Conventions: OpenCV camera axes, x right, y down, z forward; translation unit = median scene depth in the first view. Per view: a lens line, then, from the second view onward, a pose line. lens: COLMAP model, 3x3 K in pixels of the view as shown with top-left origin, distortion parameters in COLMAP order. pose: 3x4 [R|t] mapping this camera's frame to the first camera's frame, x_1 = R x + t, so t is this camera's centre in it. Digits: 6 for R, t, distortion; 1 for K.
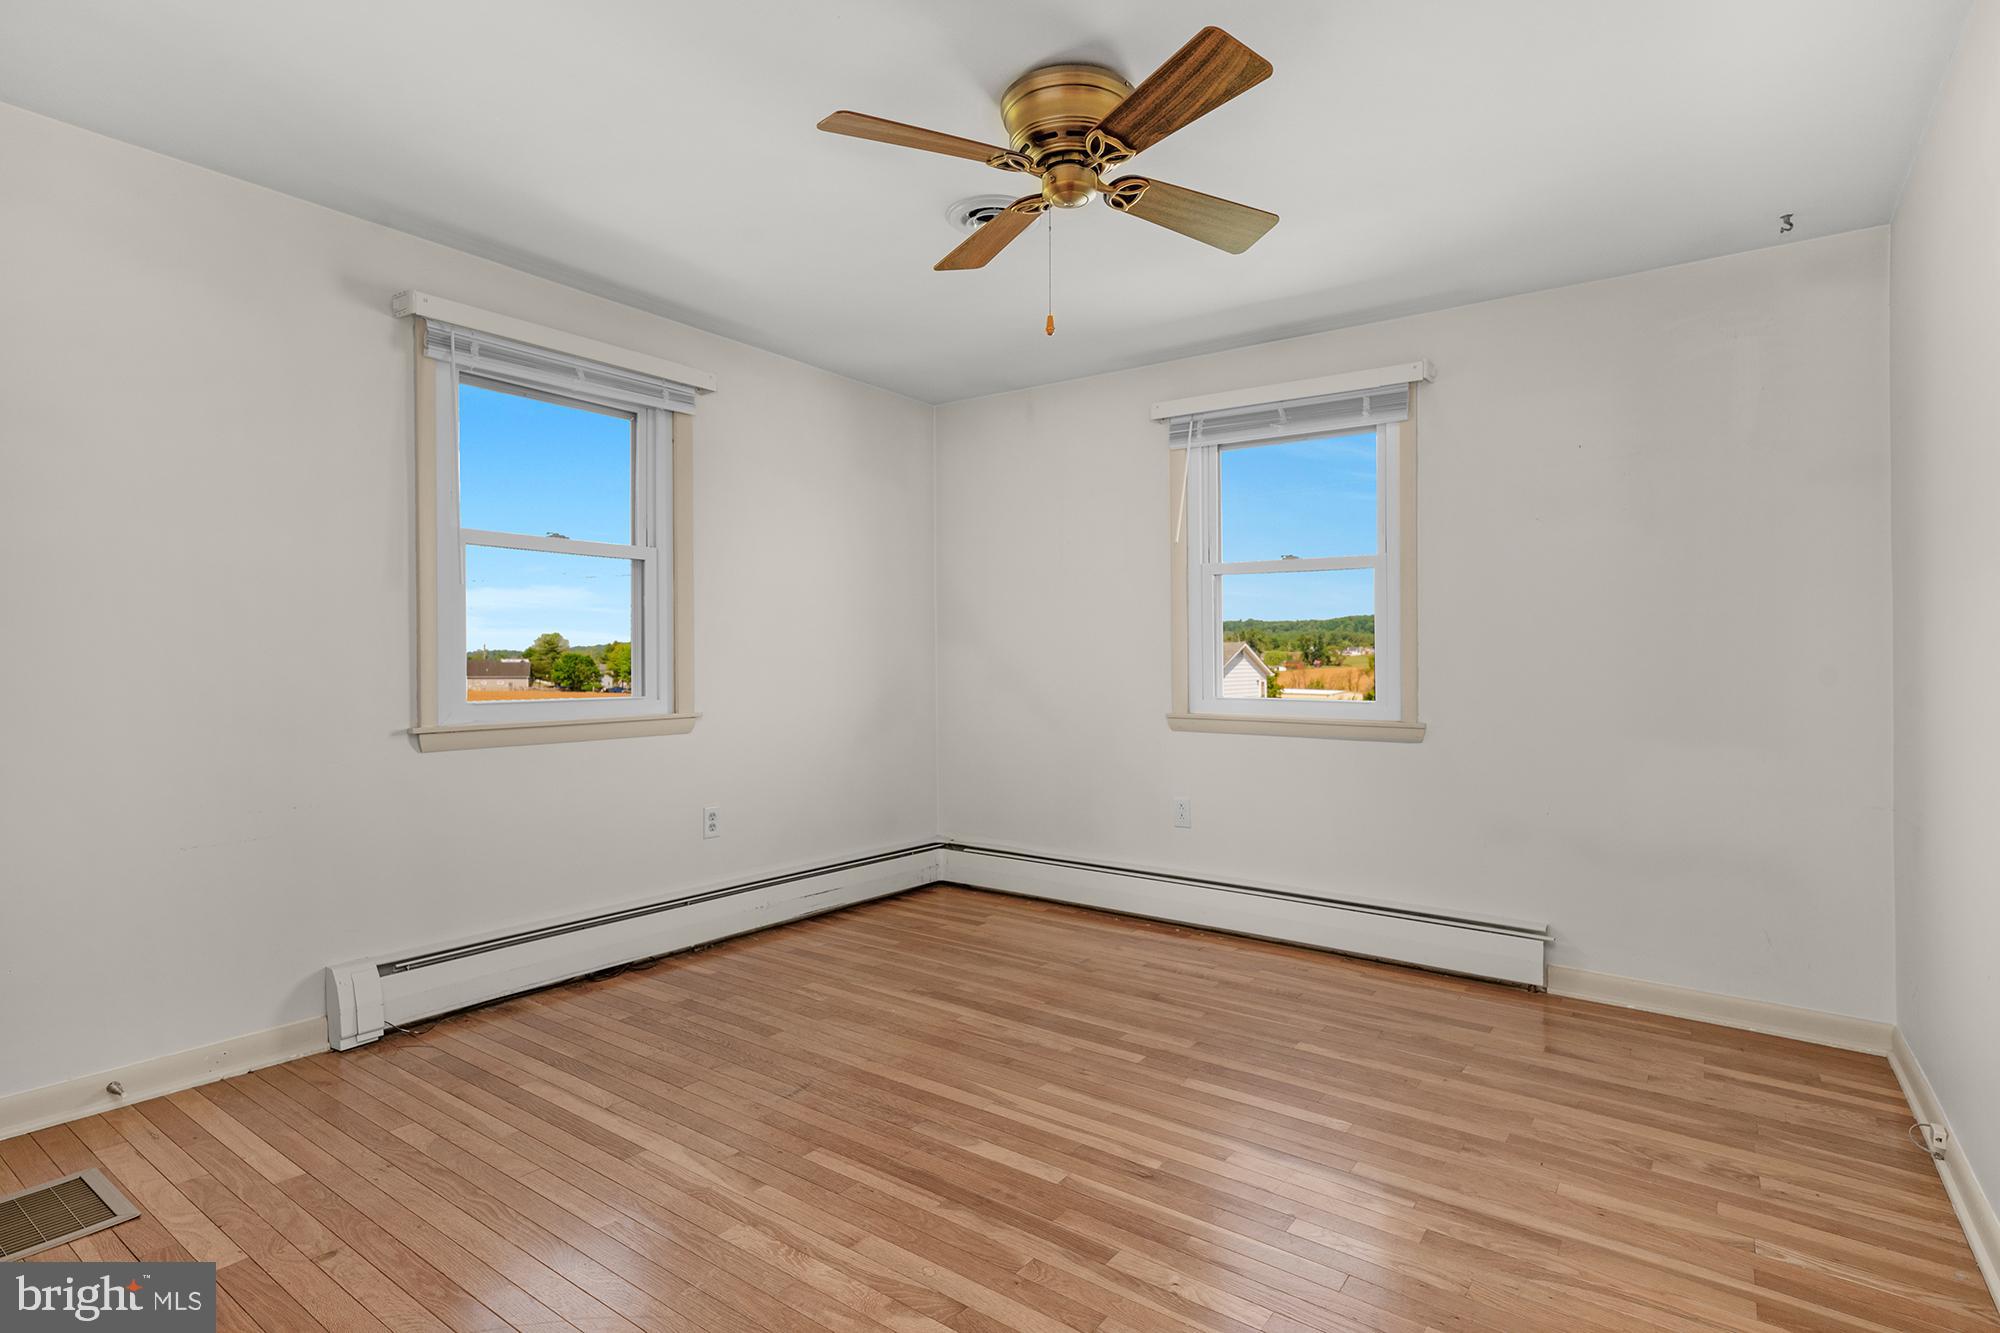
lens RADIAL K [[1009.8, 0, 993.4], [0, 1009.8, 666.4], [0, 0, 1]] dist [-0.003575, -0.000339]
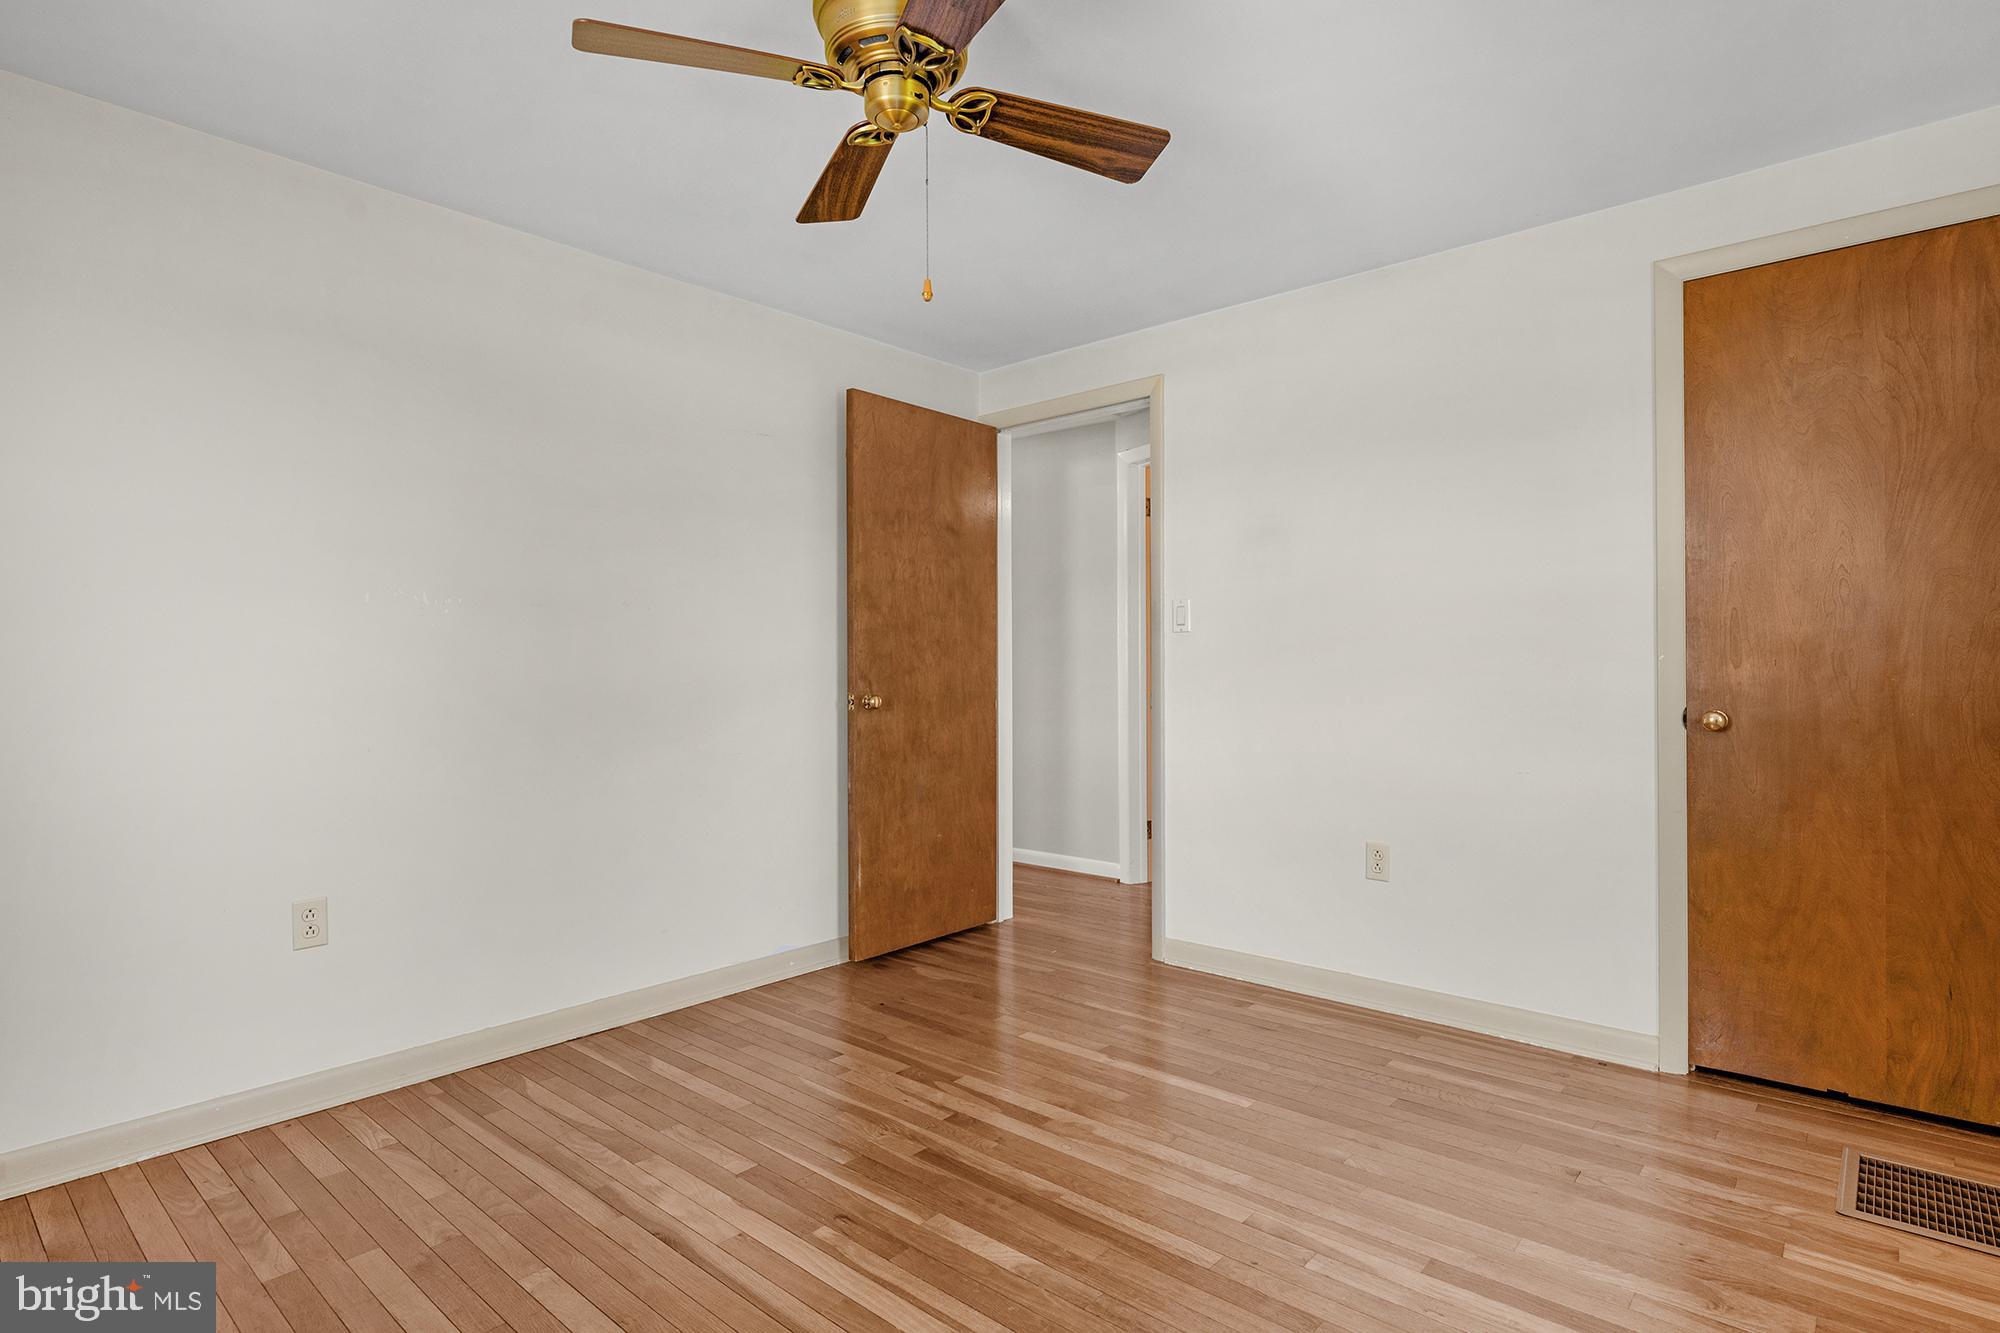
lens RADIAL K [[1009.8, 0, 997.2], [0, 1009.8, 667.7], [0, 0, 1]] dist [-0.003575, -0.000339]
pose [[-0.995454, -0.011051, 0.094602, -0.078576], [-0.010839, 0.999937, 0.002760, -0.011605], [-0.094627, 0.001722, -0.995511, 1.984499]]
